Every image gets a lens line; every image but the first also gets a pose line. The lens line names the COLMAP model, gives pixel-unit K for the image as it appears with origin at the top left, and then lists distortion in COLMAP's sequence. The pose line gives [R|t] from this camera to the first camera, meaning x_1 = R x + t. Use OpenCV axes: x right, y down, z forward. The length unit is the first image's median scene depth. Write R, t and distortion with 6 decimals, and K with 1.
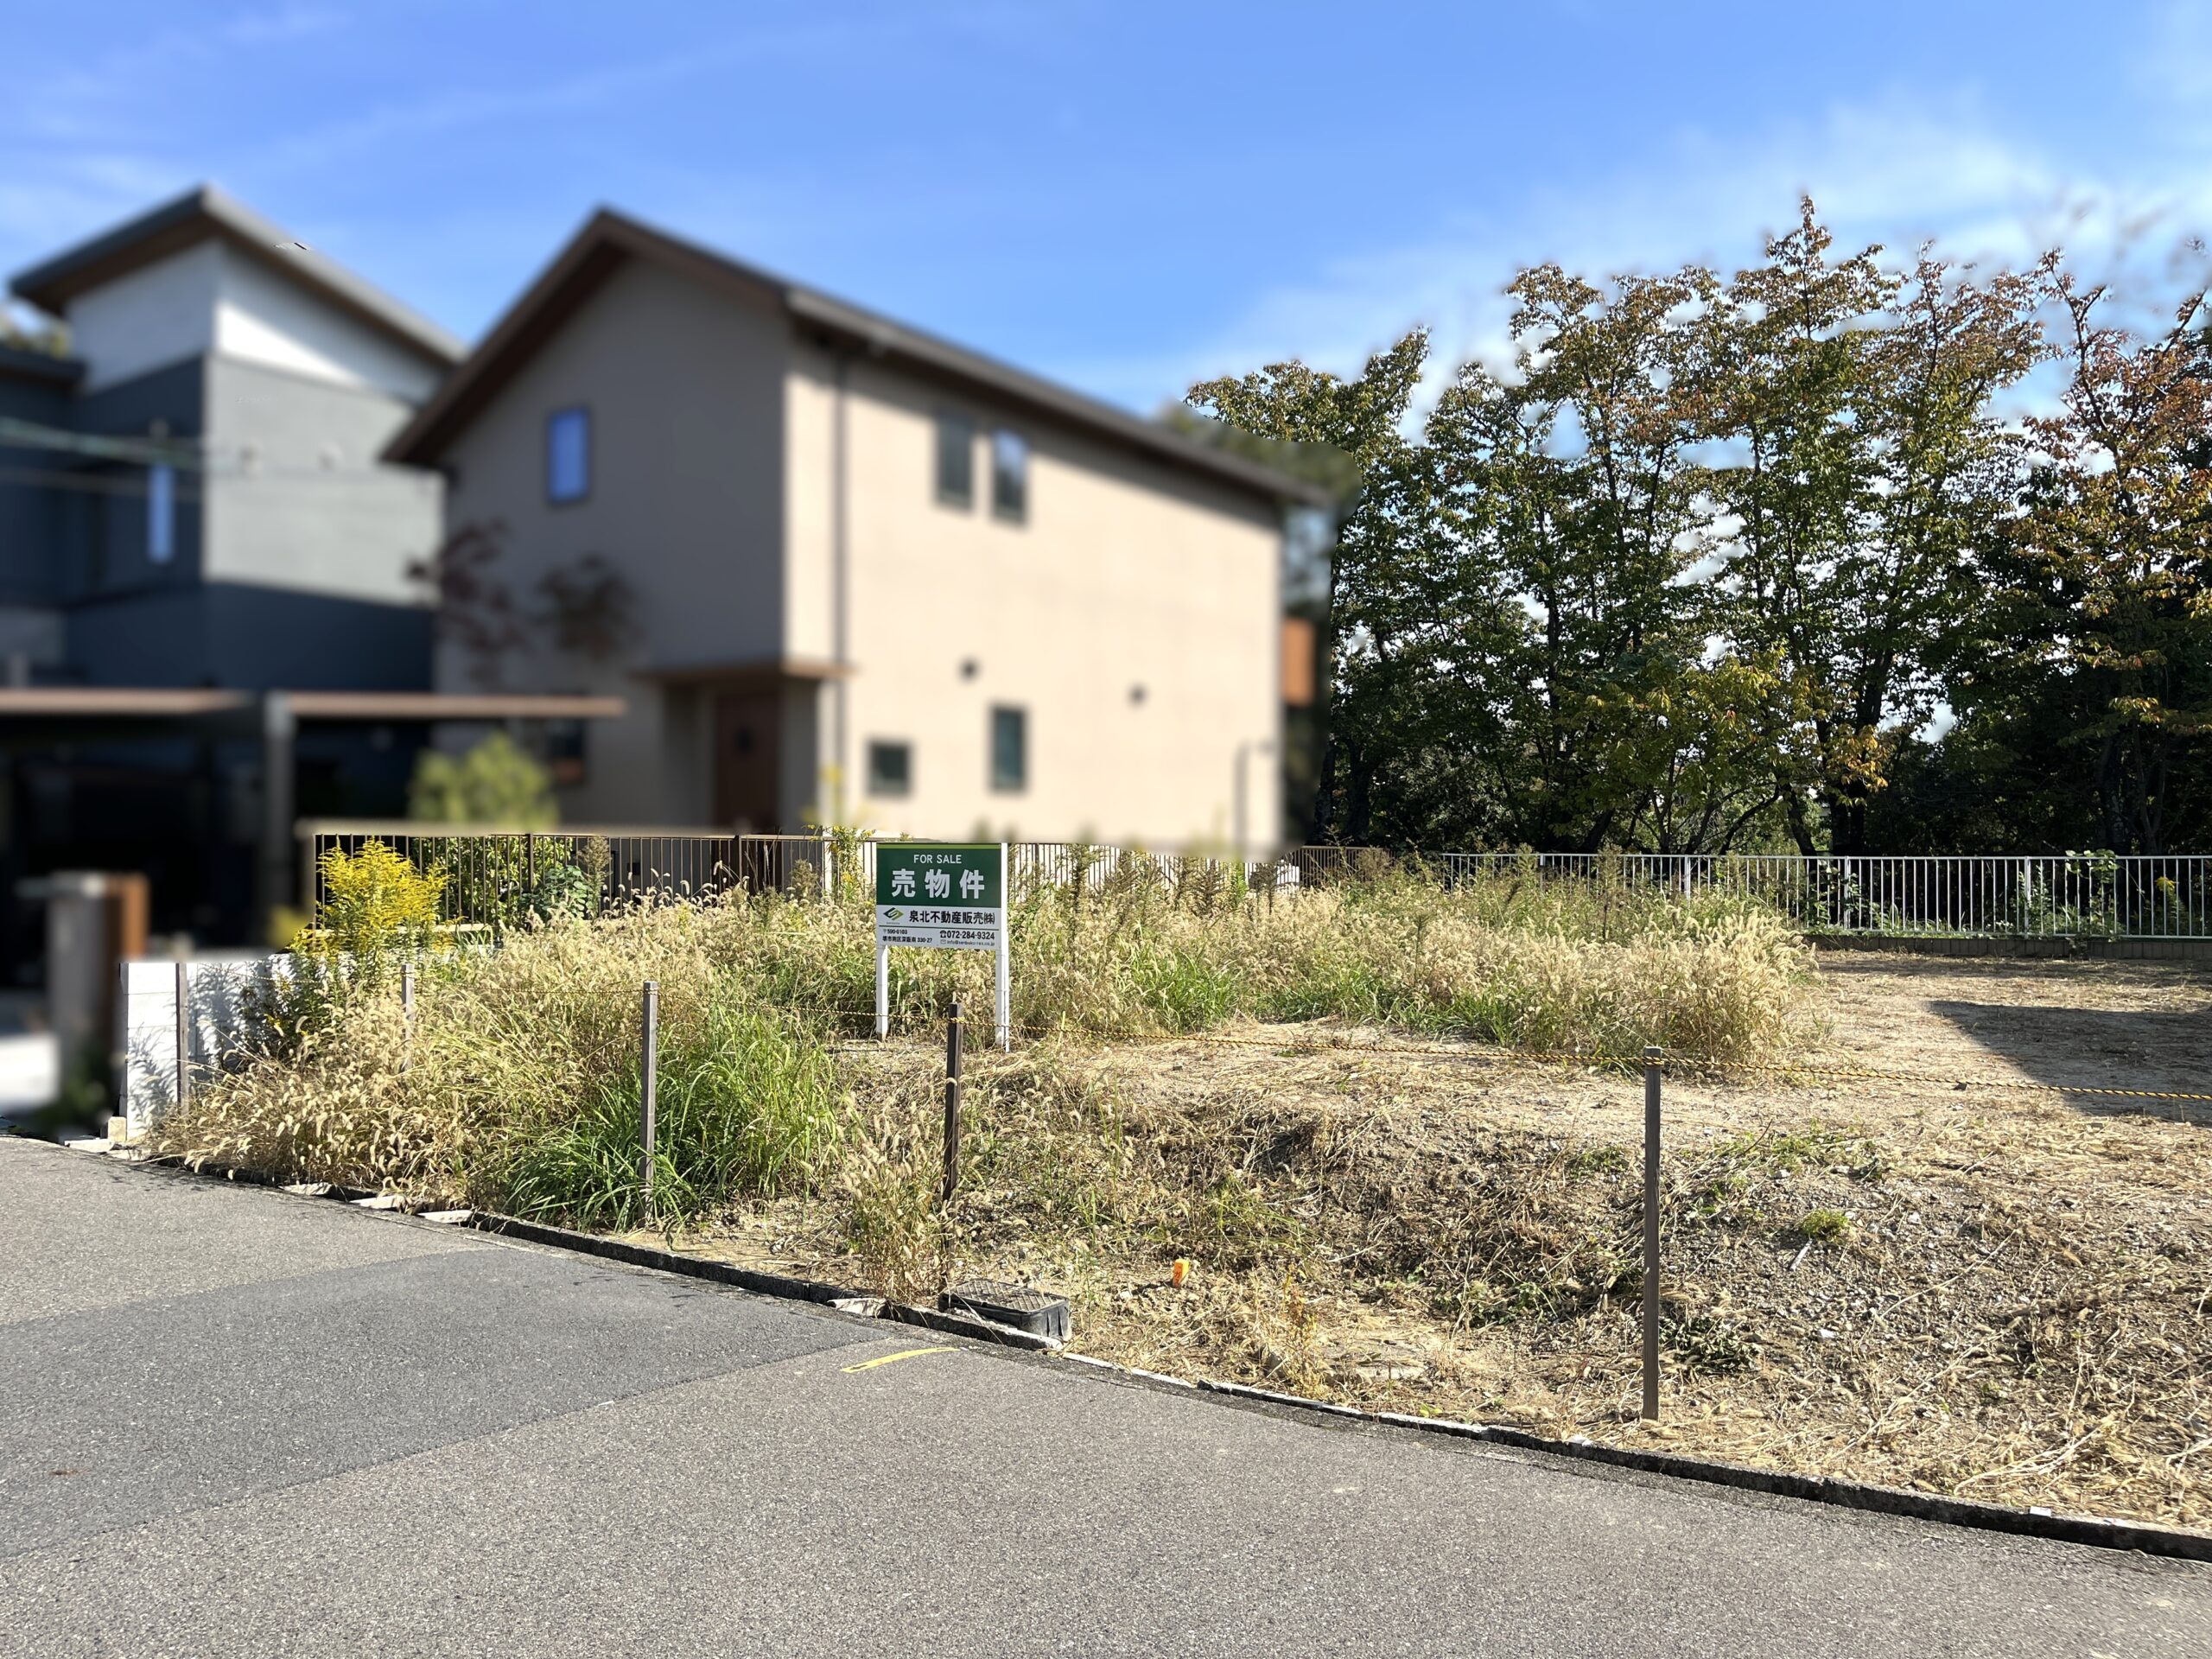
lens RADIAL K [[1659.6, 0, 1129.2], [0, 1659.6, 823.9], [0, 0, 1]] dist [0.051140, -0.070355]
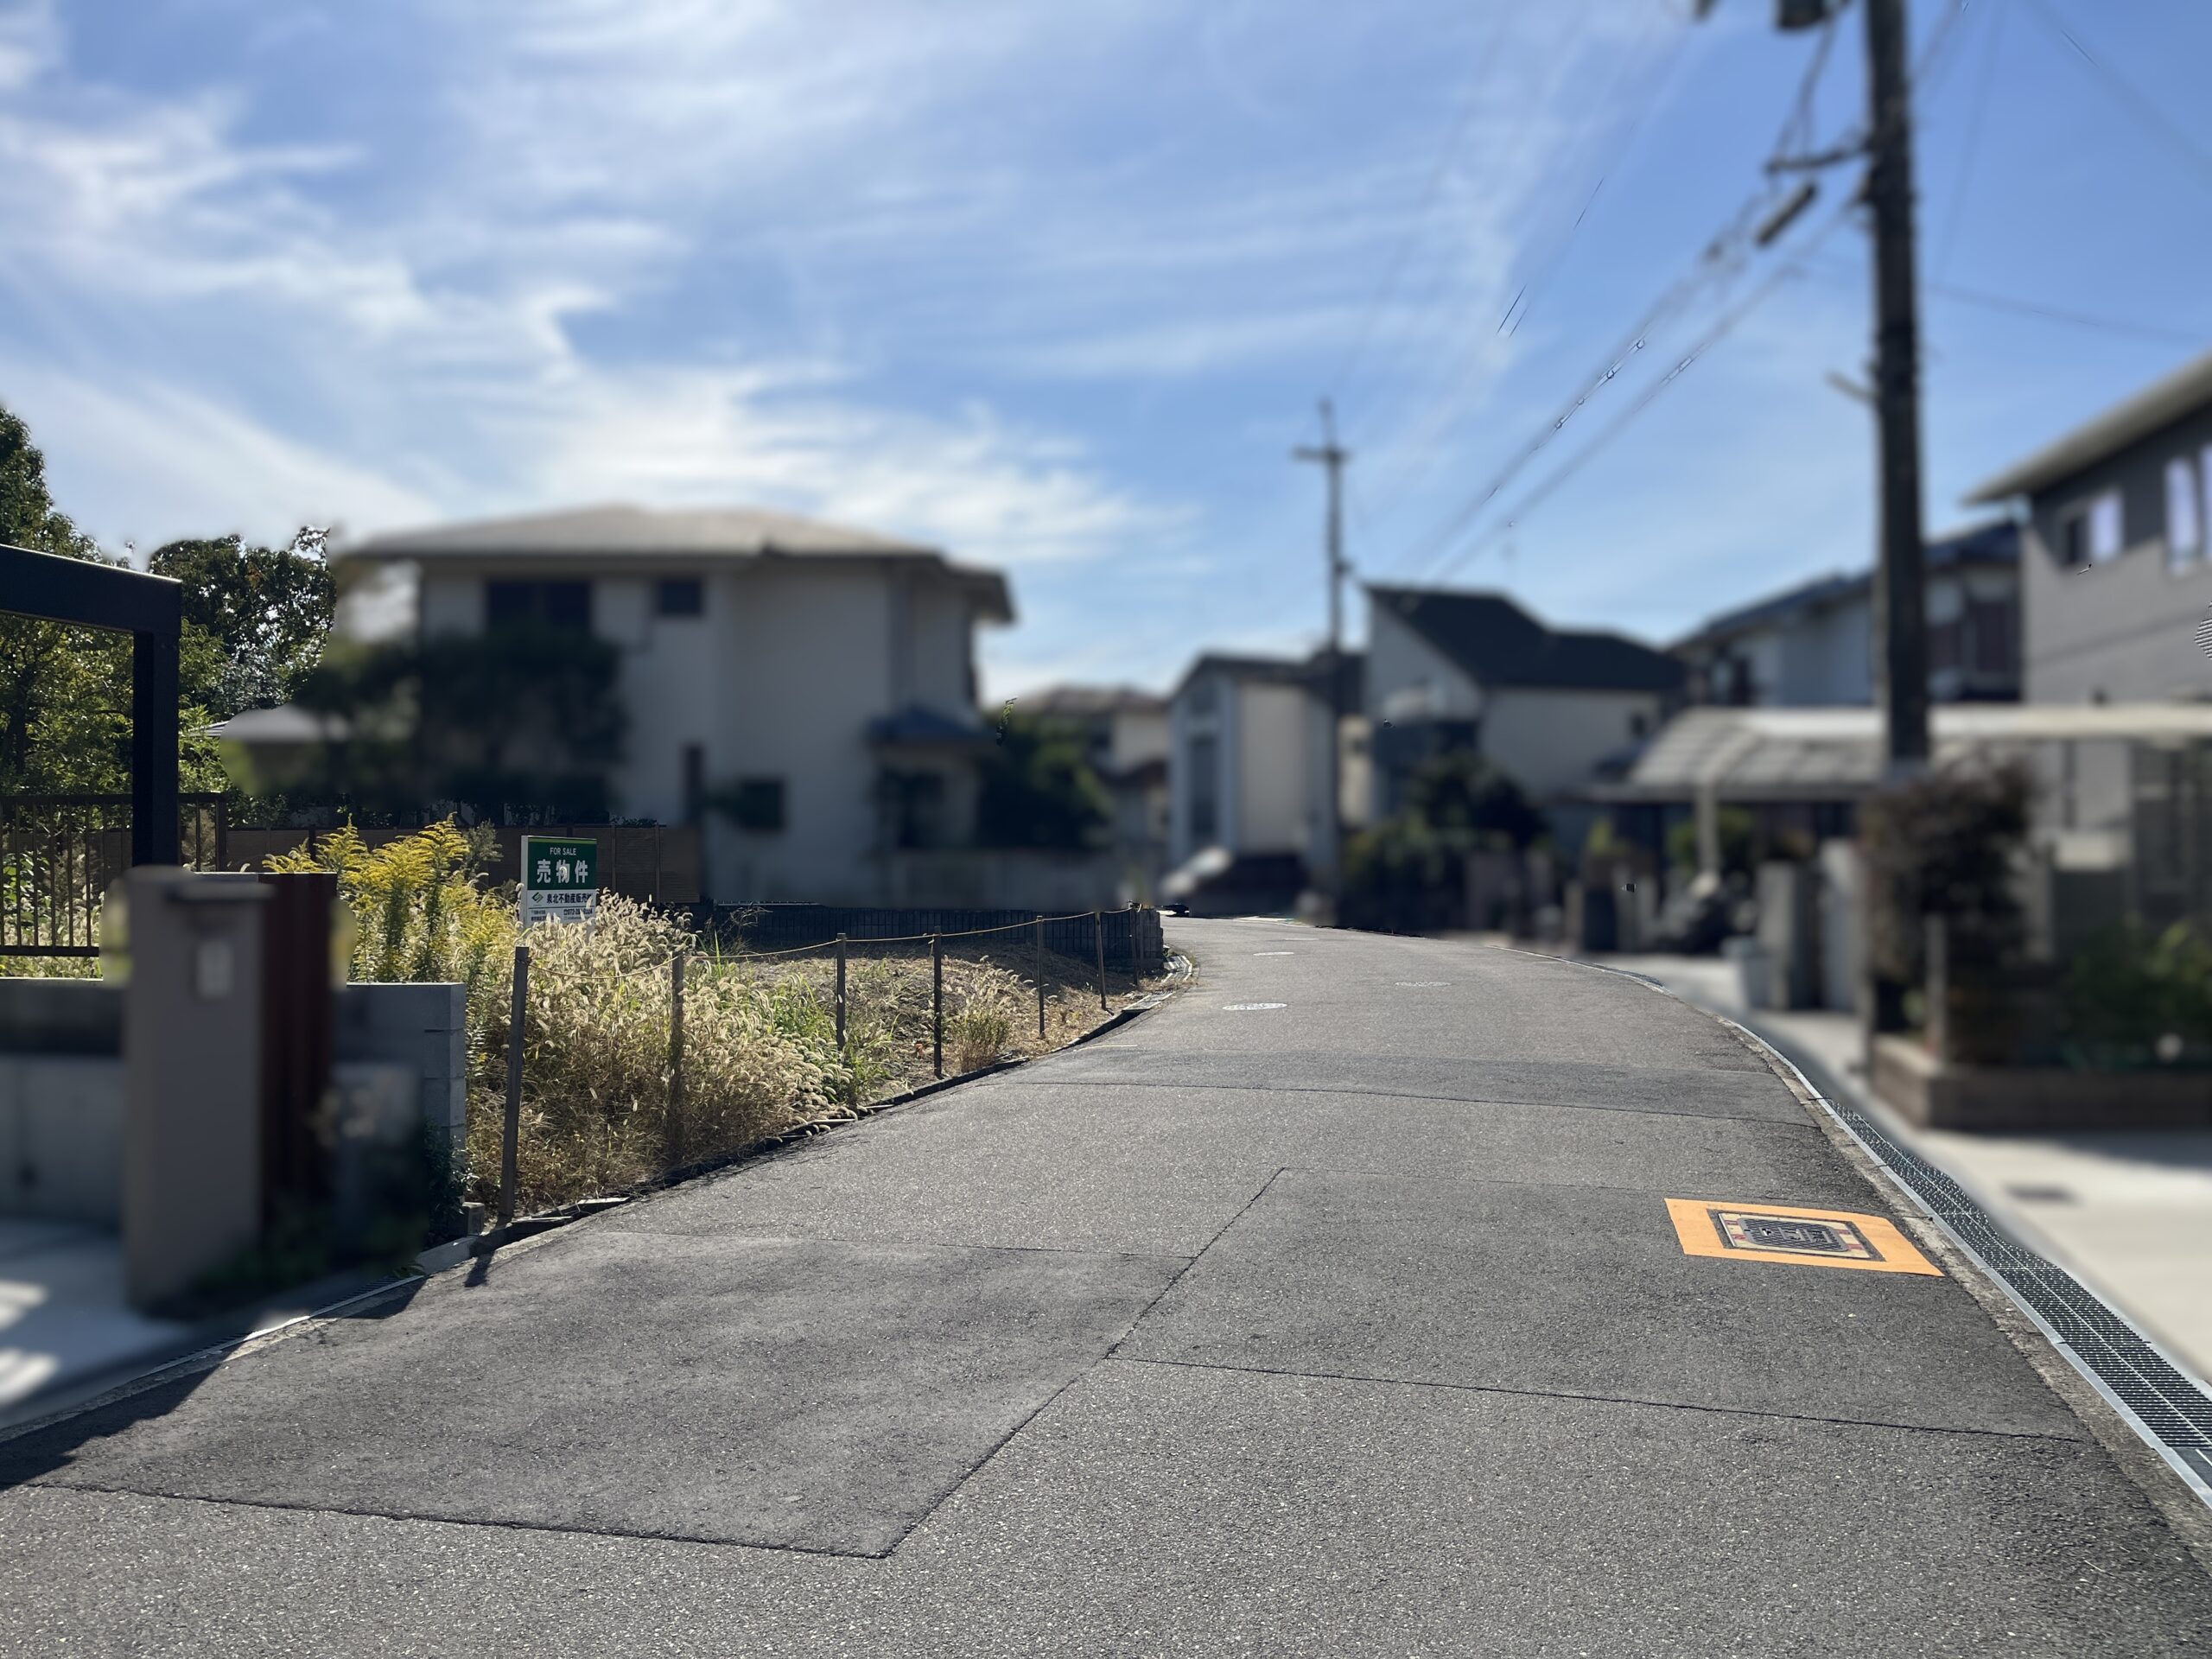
lens RADIAL K [[1657.7, 0, 1127.6], [0, 1657.7, 838.9], [0, 0, 1]] dist [0.055283, -0.073294]
pose [[-0.338347, 0.019884, 0.940811, -1.440764], [-0.017492, 0.999471, -0.027415, 0.039034], [-0.940859, -0.025733, -0.337821, 1.039065]]
